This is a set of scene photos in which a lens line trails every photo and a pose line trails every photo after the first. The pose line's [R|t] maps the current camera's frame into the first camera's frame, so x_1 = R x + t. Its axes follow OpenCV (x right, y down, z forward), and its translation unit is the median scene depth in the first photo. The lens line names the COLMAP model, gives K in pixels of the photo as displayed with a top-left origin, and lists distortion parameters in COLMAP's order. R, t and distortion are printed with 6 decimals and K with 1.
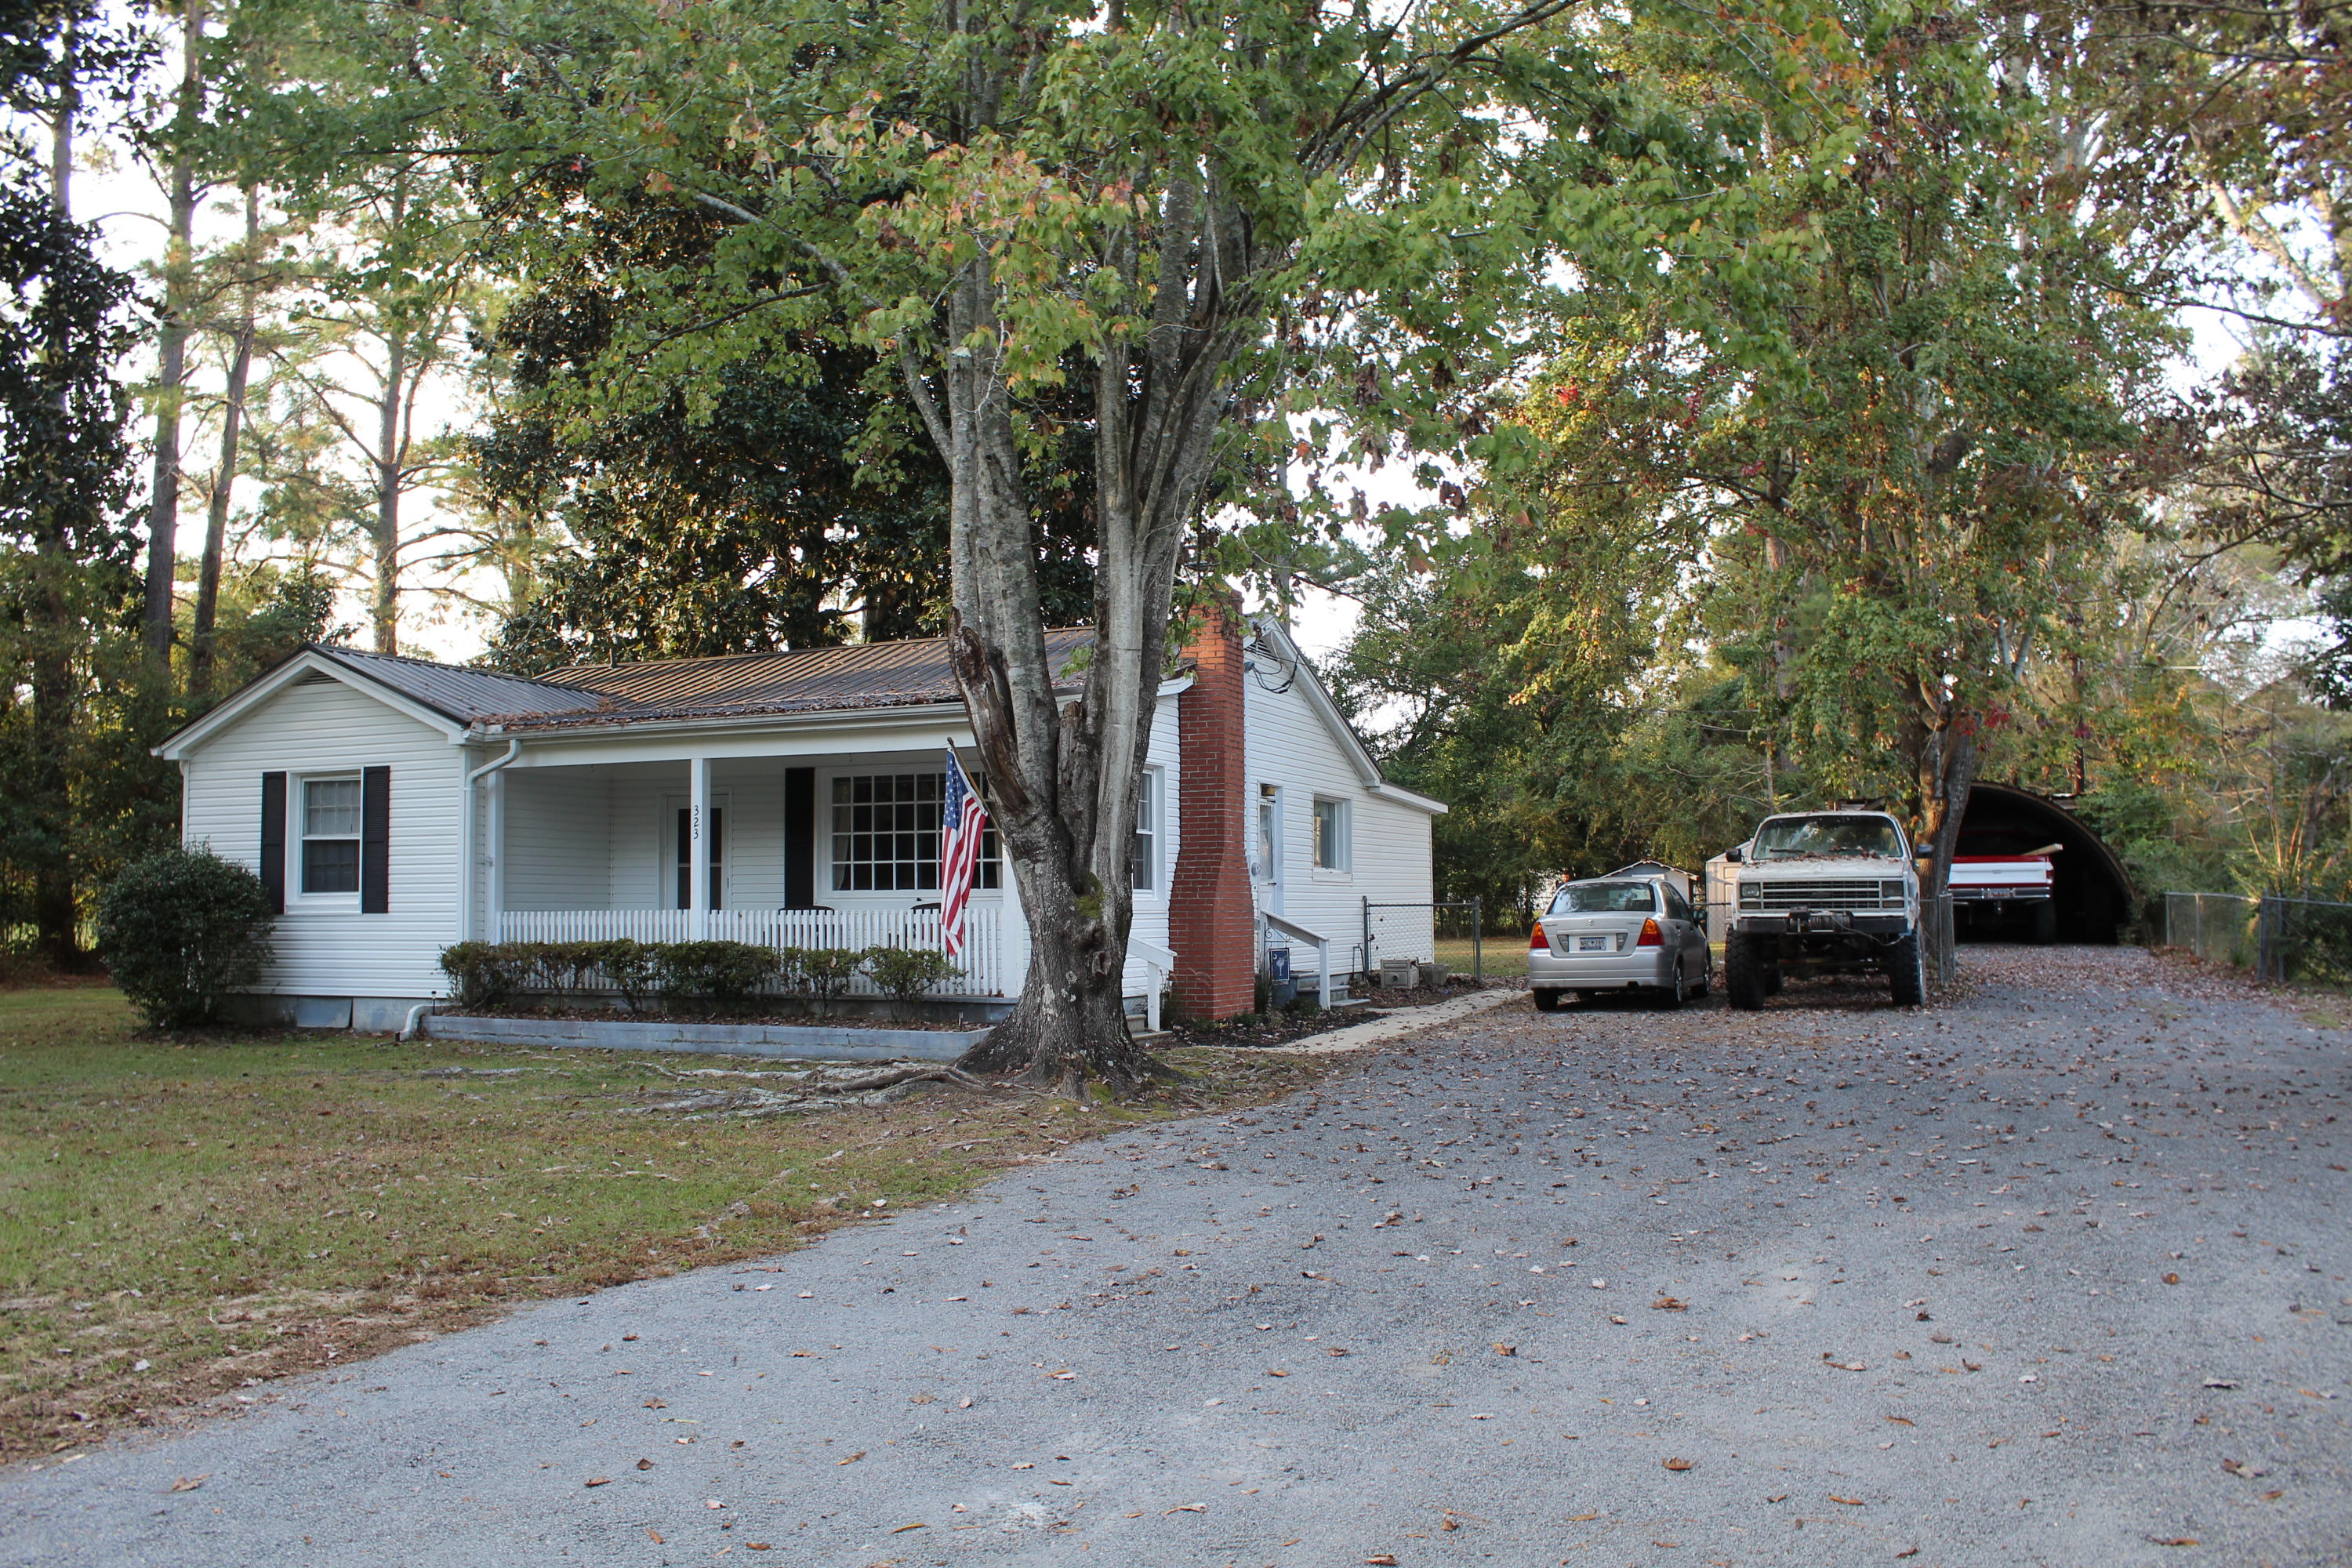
lens RADIAL K [[1955.5, 0, 1176.0], [0, 1955.5, 784.0], [0, 0, 1]] dist [-0.168362, 0.164394]
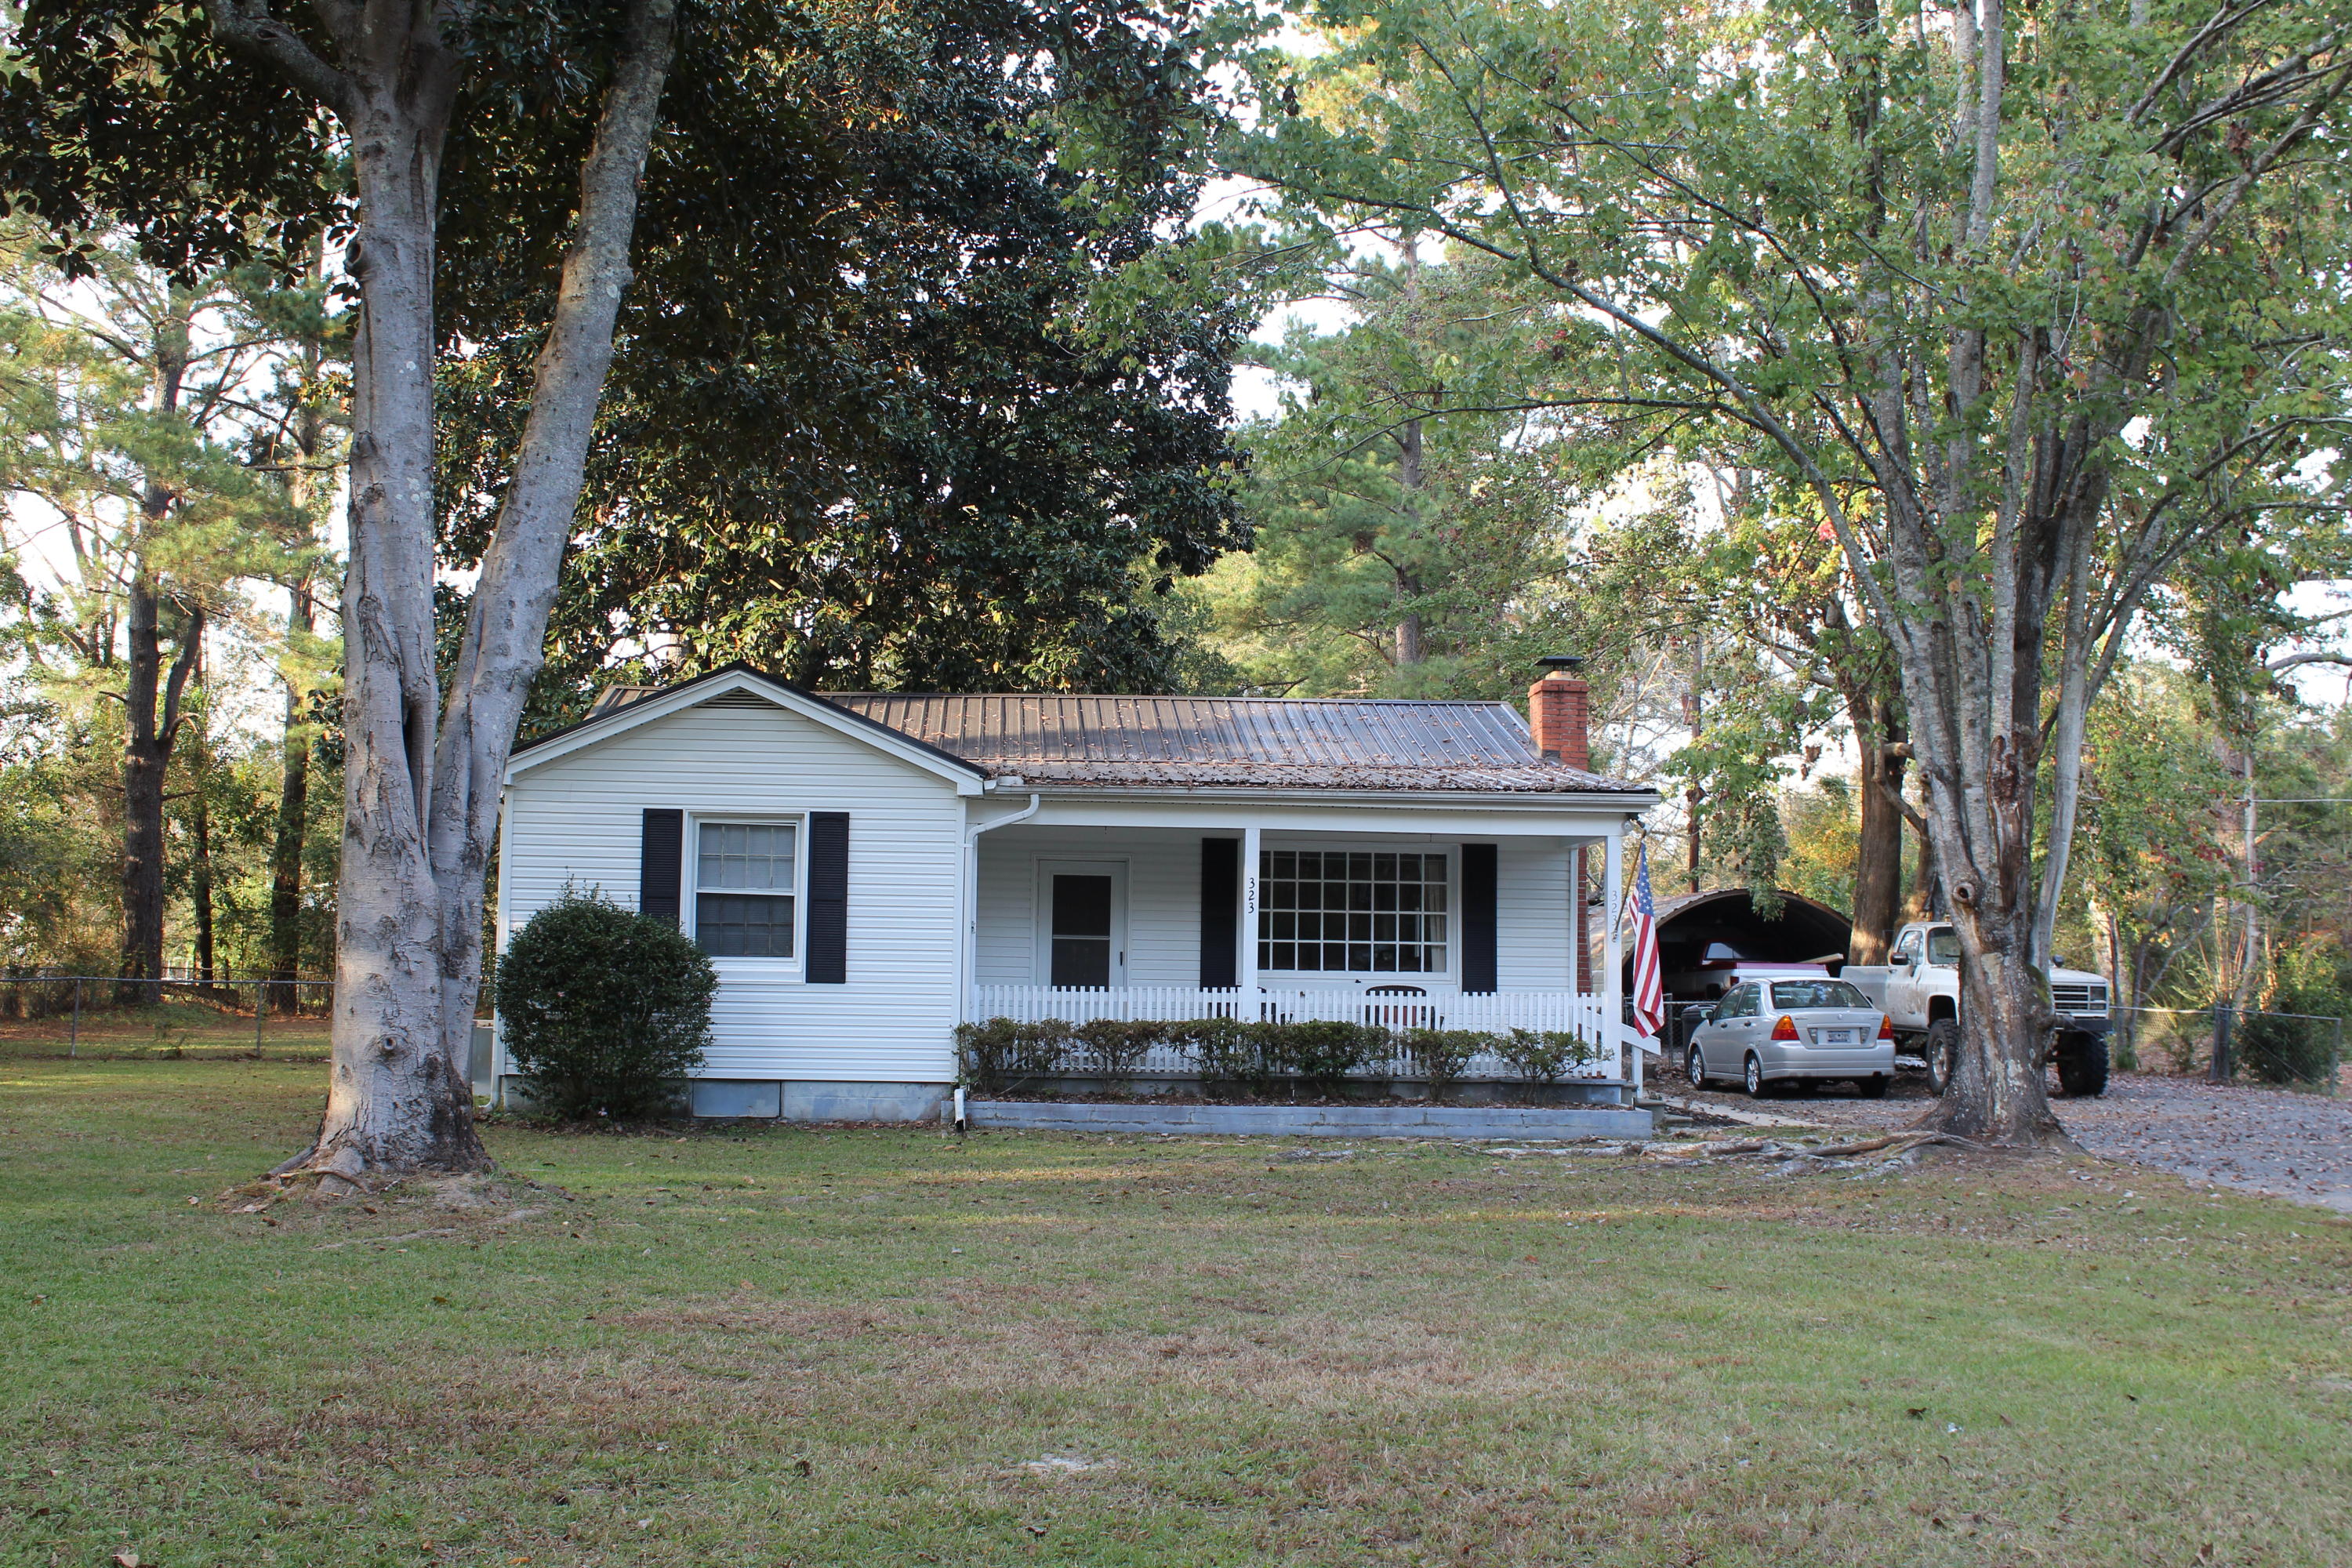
lens RADIAL K [[2391.7, 0, 1176.0], [0, 2391.7, 784.0], [0, 0, 1]] dist [-0.095596, 0.019146]
pose [[0.895963, 0.062704, 0.439680, -0.763937], [-0.051076, 0.997962, -0.038242, 0.011392], [-0.441182, 0.011806, 0.897340, -0.034766]]
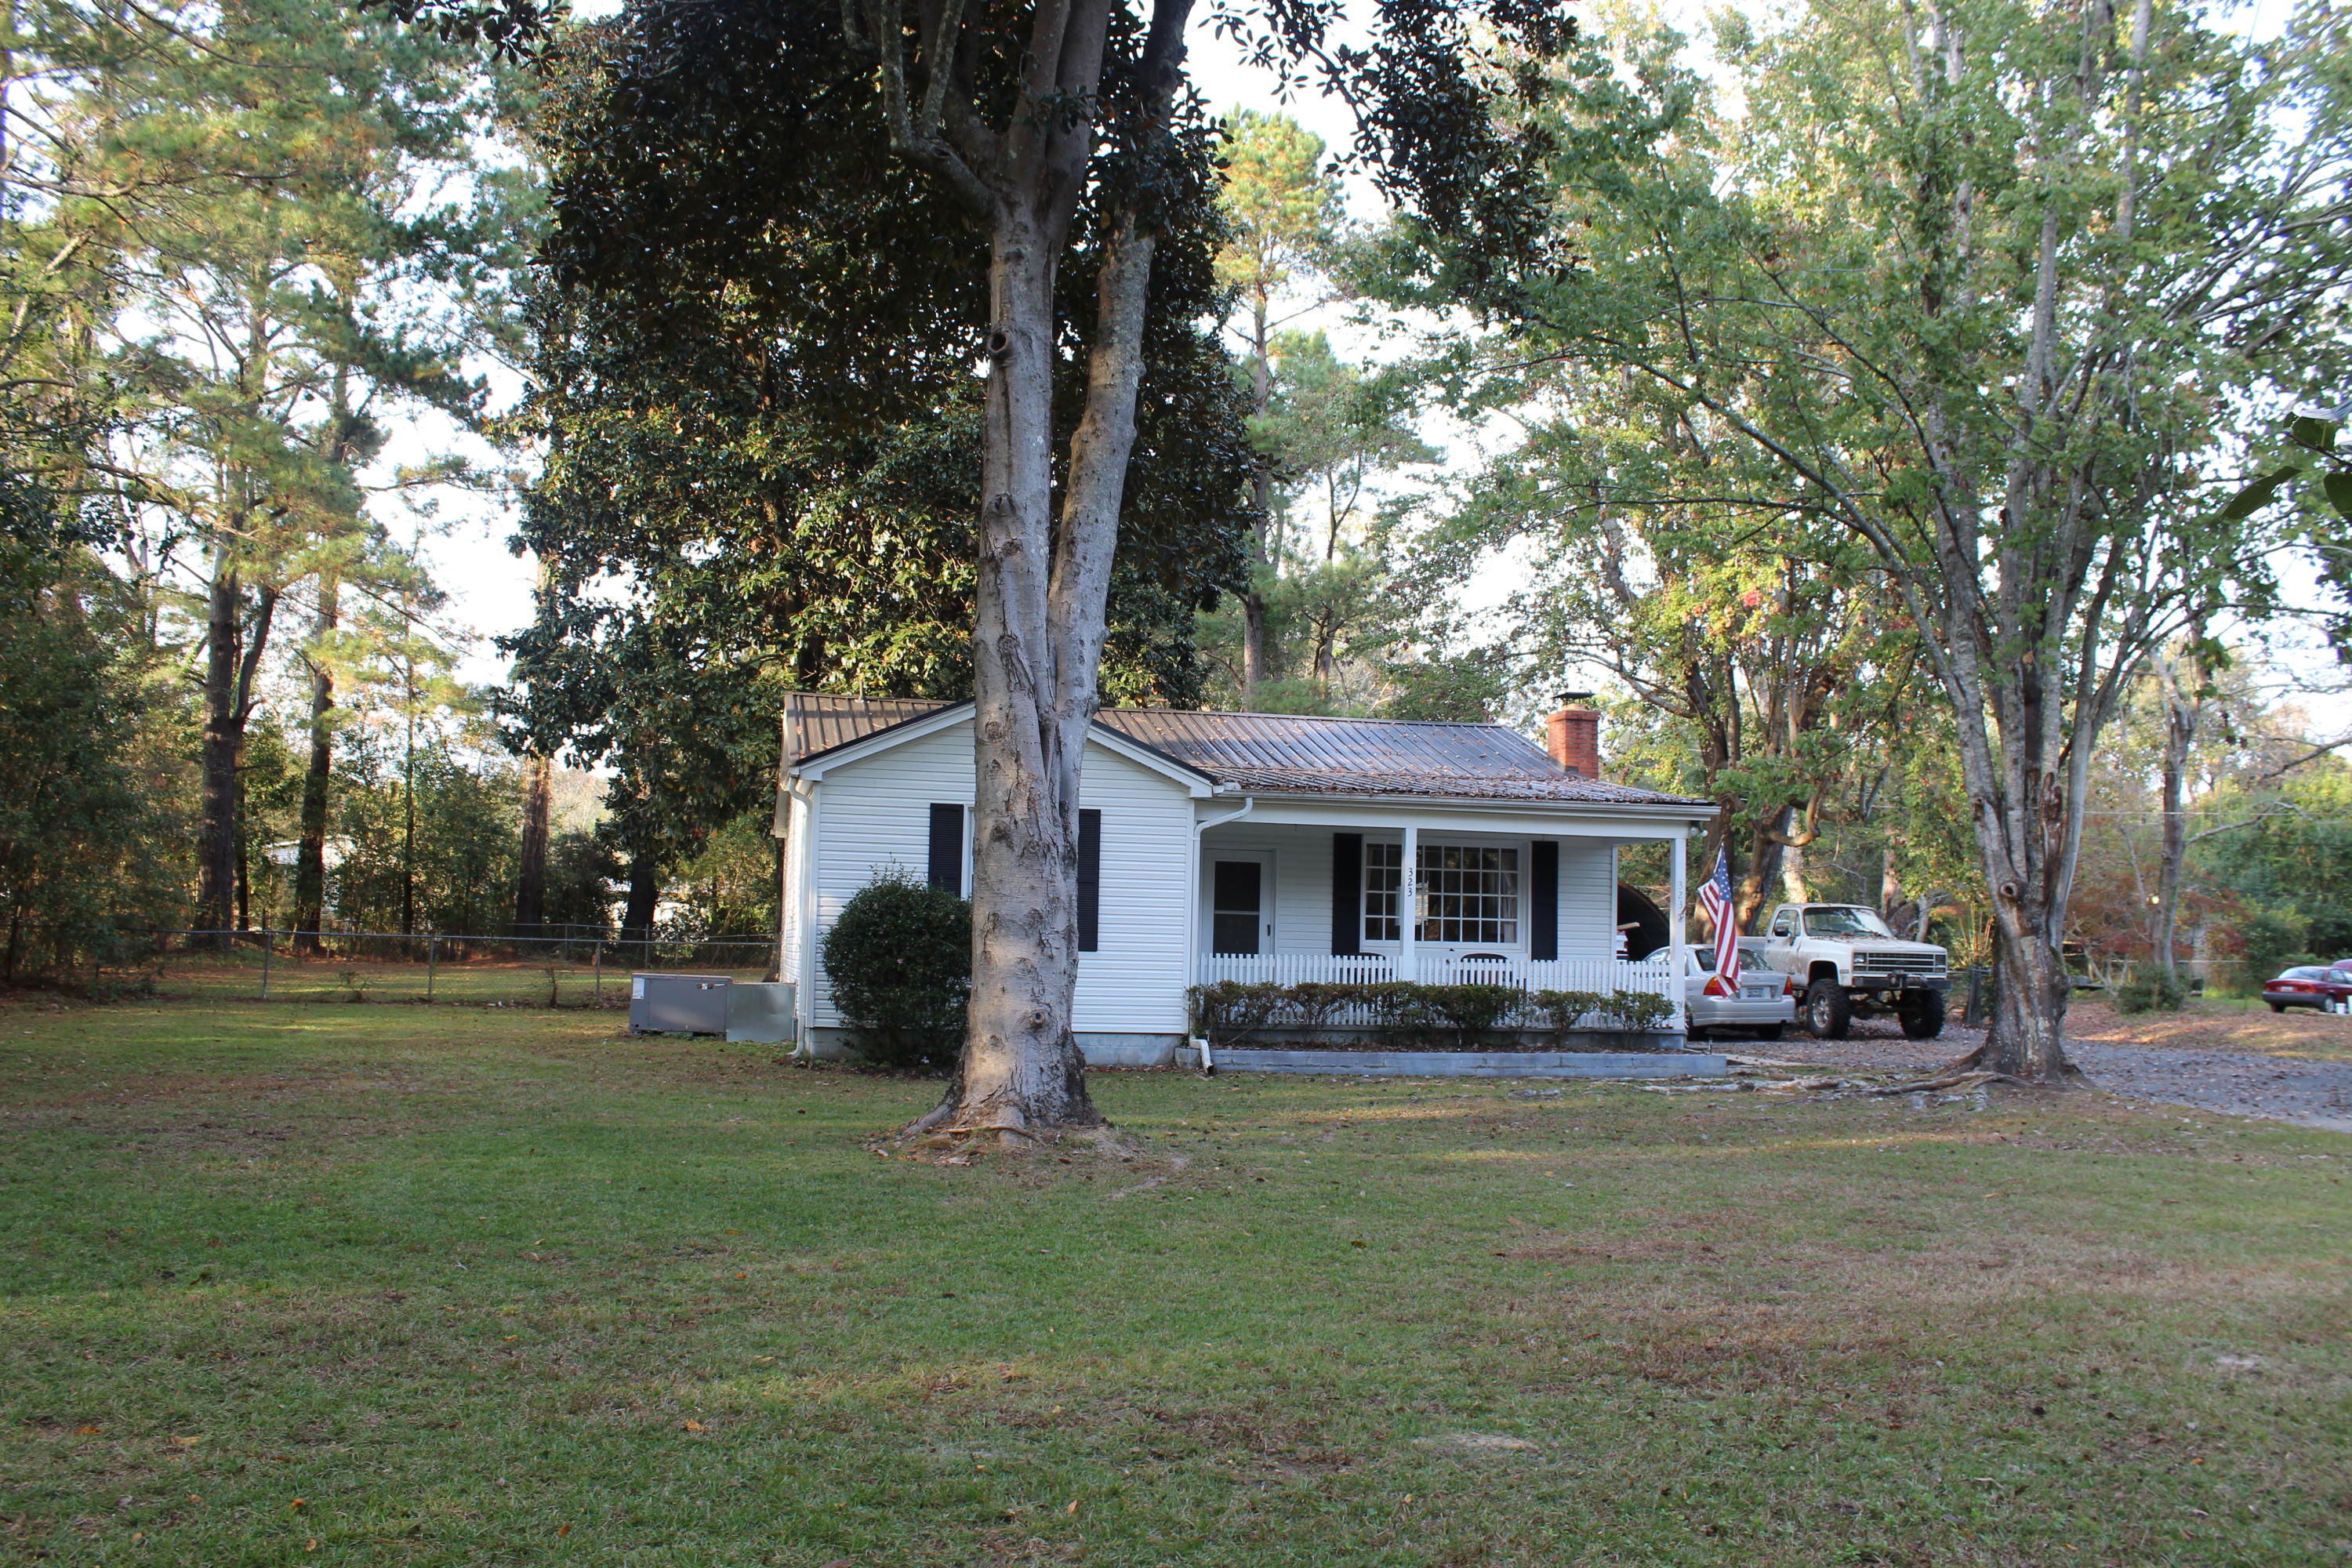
lens RADIAL K [[1955.5, 0, 1176.0], [0, 1955.5, 784.0], [0, 0, 1]] dist [-0.168362, 0.164394]
pose [[0.820360, 0.077259, 0.566605, -0.994151], [-0.067300, 0.996990, -0.038502, 0.014826], [-0.567874, -0.006547, 0.823090, 0.101176]]
